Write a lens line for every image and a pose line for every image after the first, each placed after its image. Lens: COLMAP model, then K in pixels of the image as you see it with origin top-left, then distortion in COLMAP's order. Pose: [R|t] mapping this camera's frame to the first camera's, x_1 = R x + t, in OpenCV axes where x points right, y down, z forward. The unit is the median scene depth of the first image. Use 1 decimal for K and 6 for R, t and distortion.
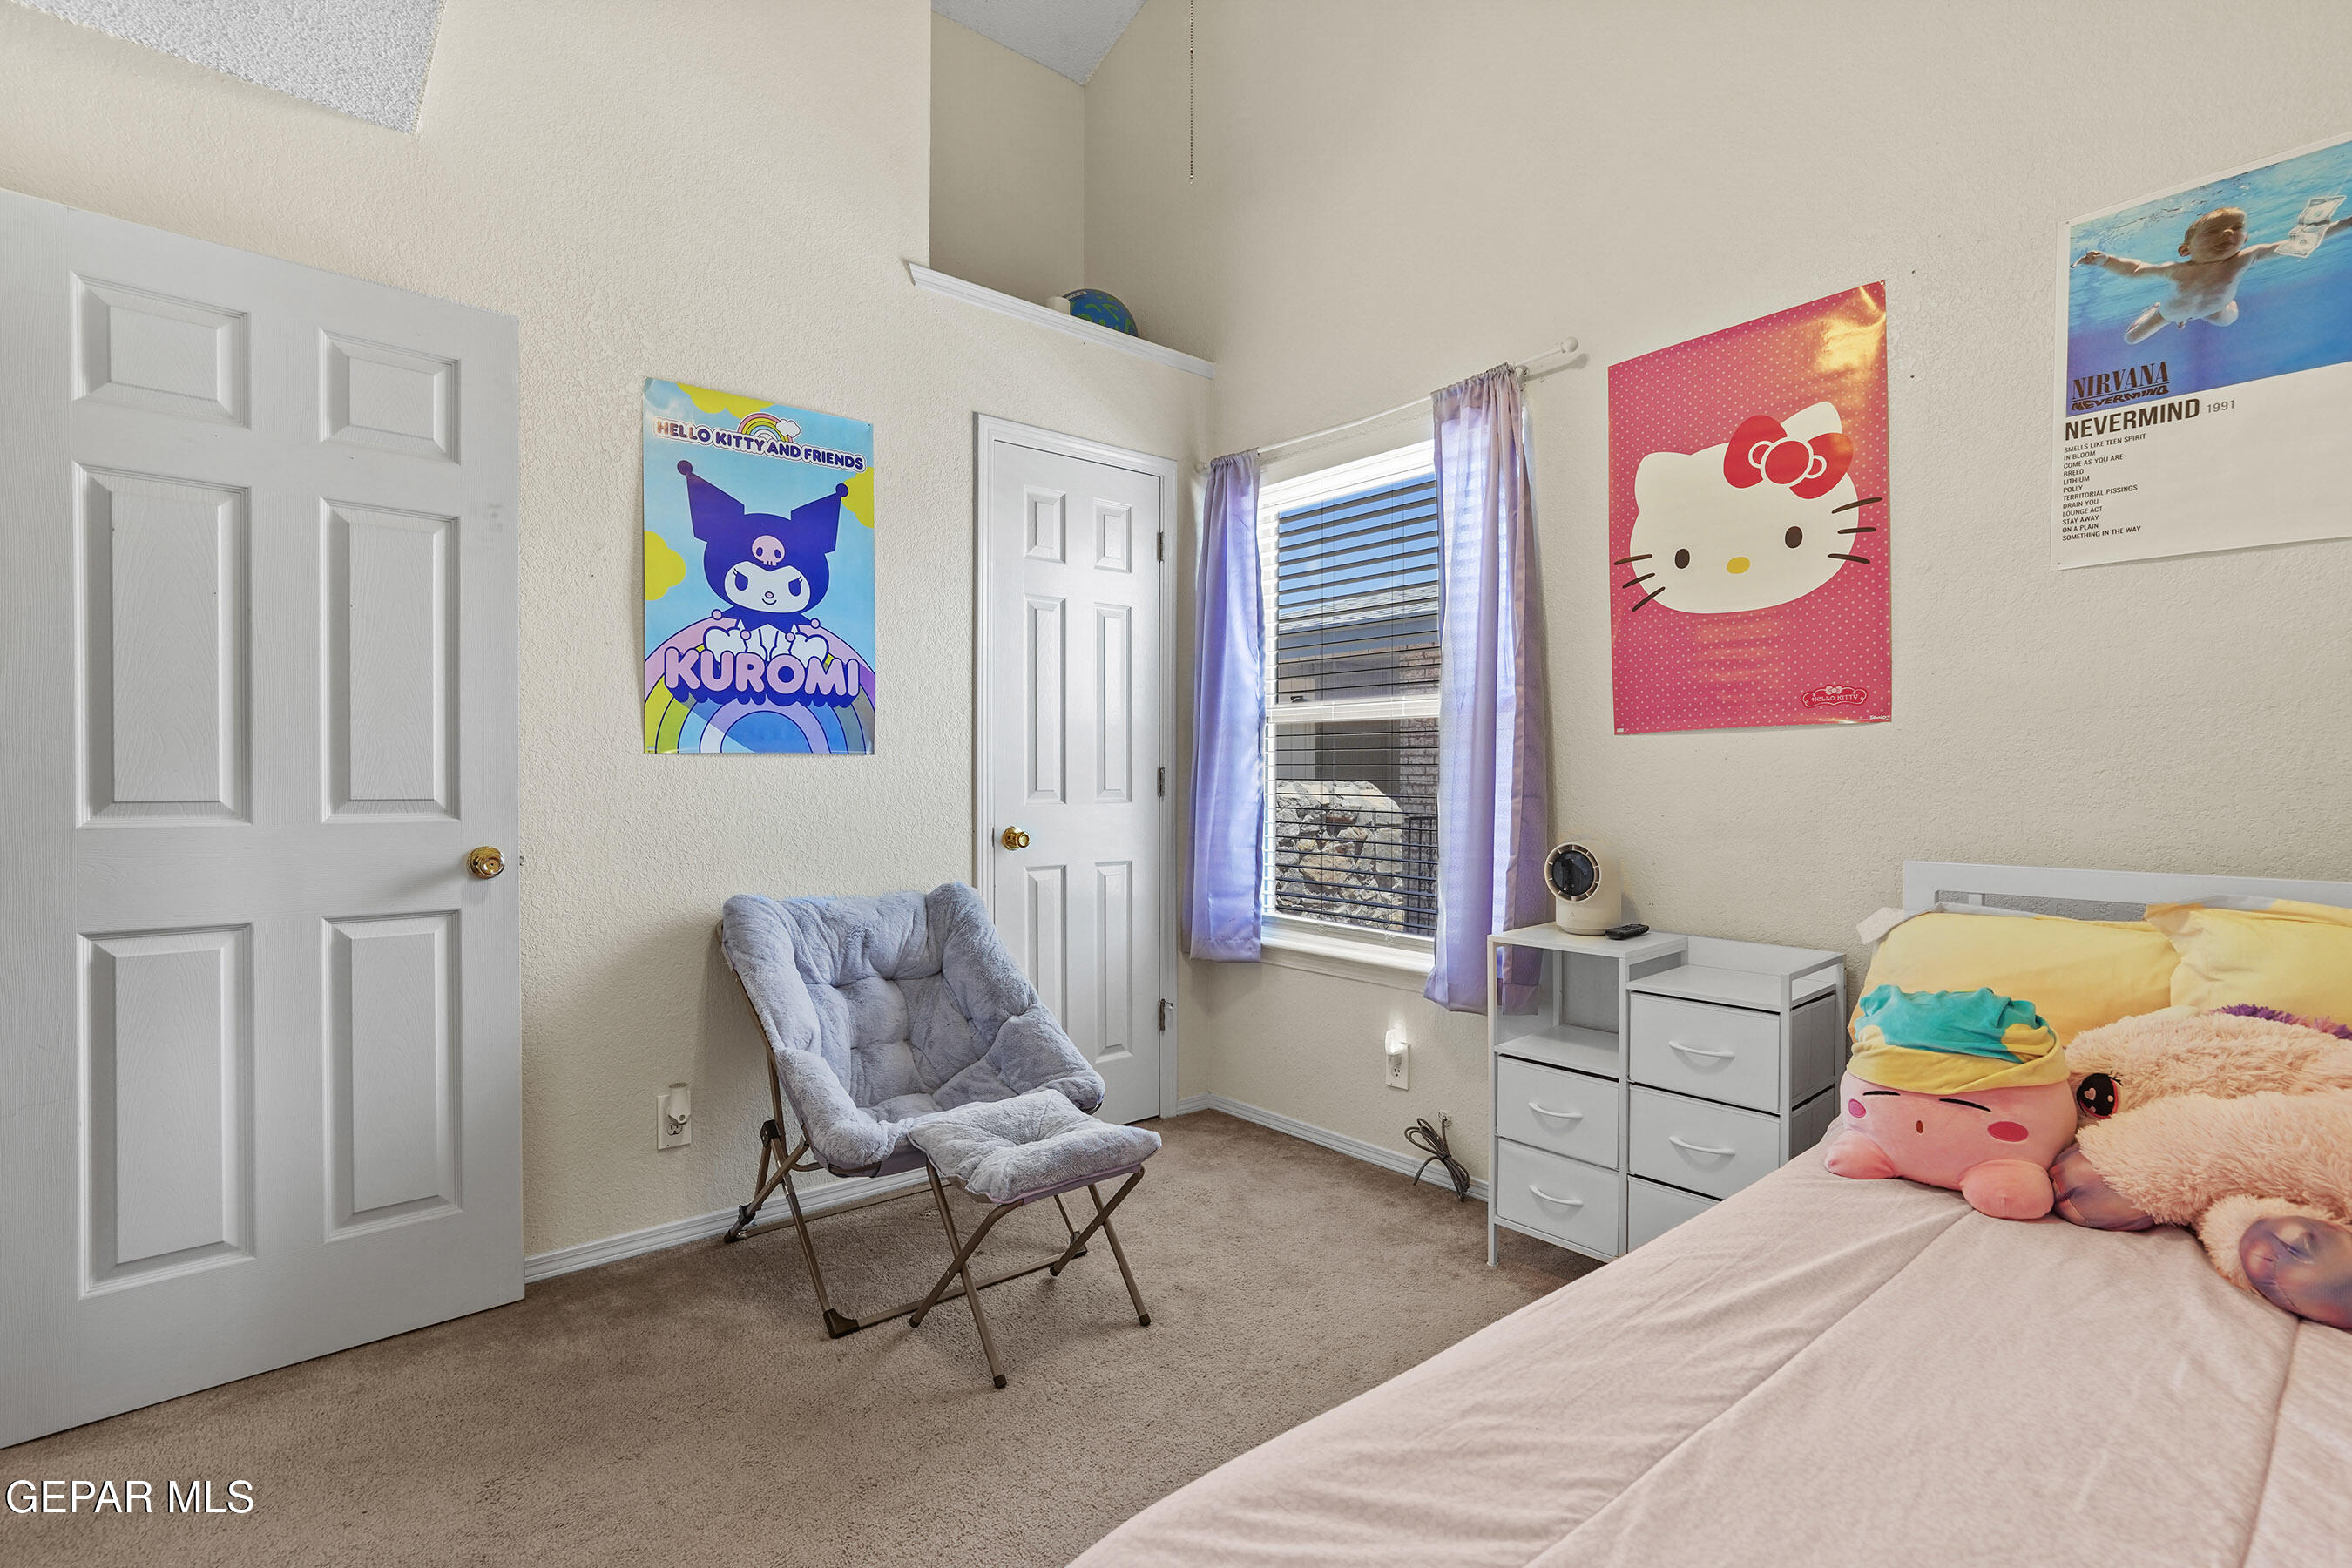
lens RADIAL K [[1081.1, 0, 1184.7], [0, 1081.1, 788.5], [0, 0, 1]] dist [-0.009366, 0.002512]
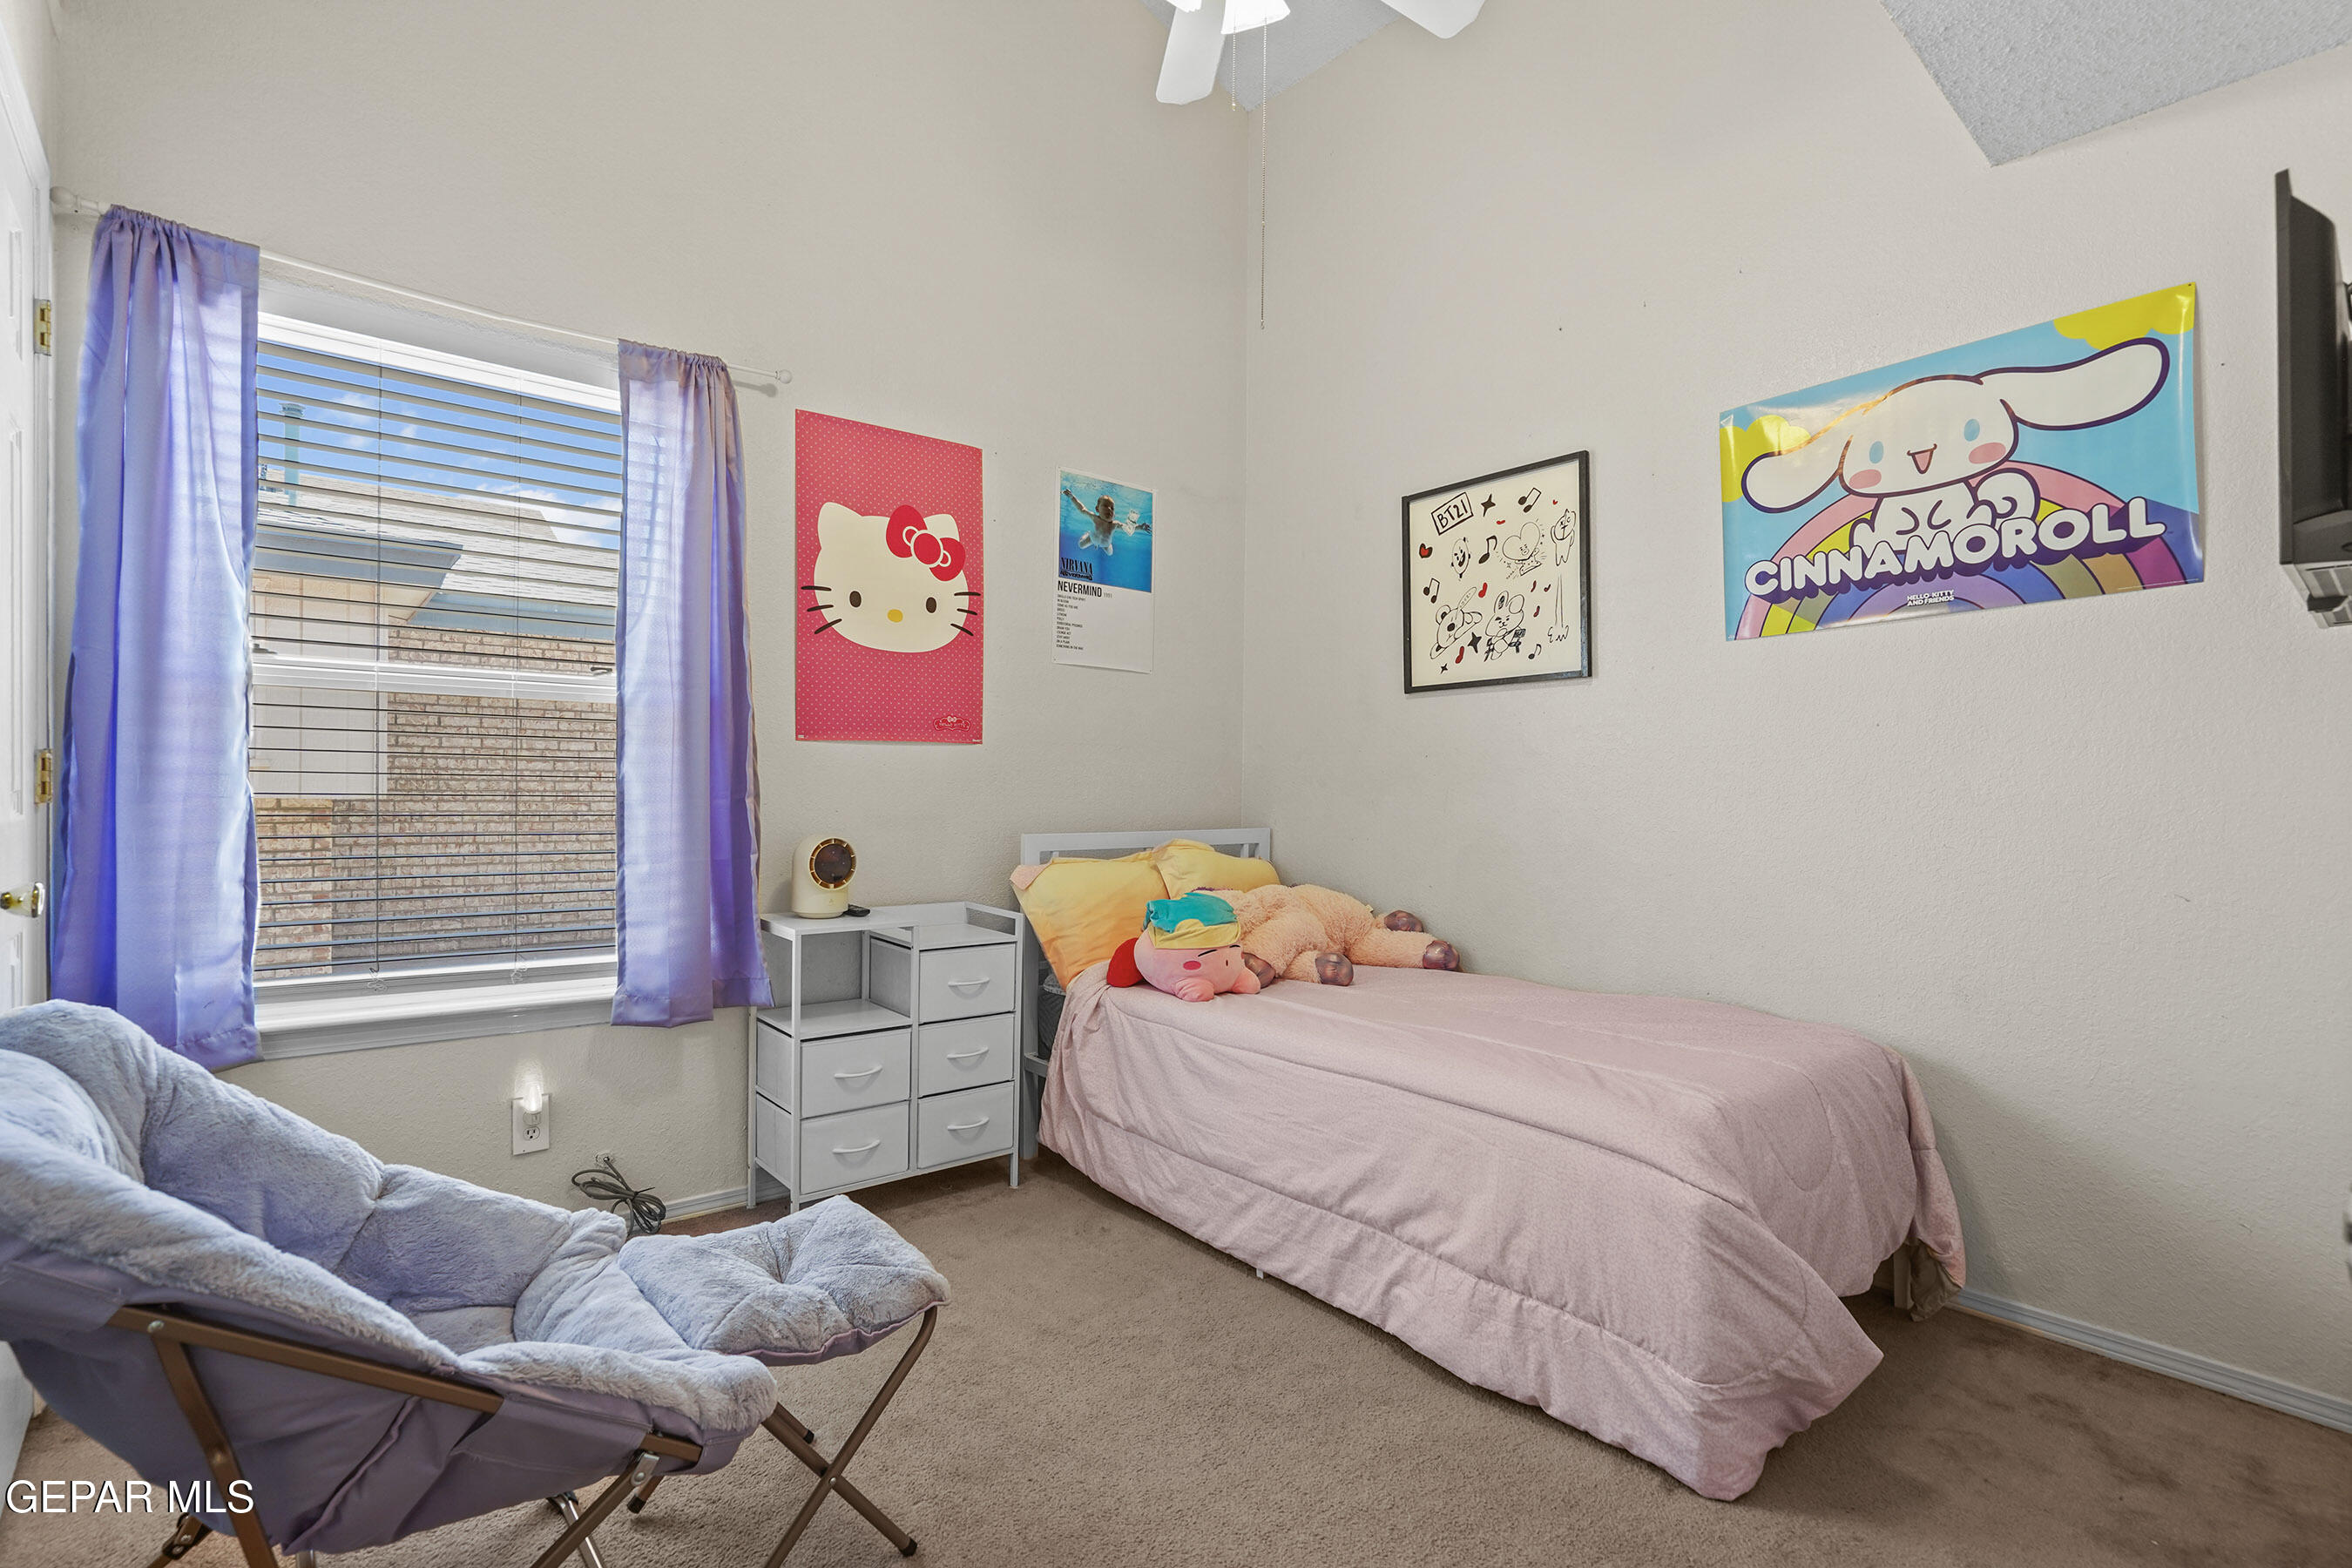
lens RADIAL K [[1081.1, 0, 1186.6], [0, 1081.1, 786.4], [0, 0, 1]] dist [-0.009366, 0.002512]
pose [[0.009103, -0.003375, 0.999953, -0.805553], [-0.006637, 0.999972, 0.003435, -0.008690], [-0.999937, -0.006668, 0.009080, 0.654404]]
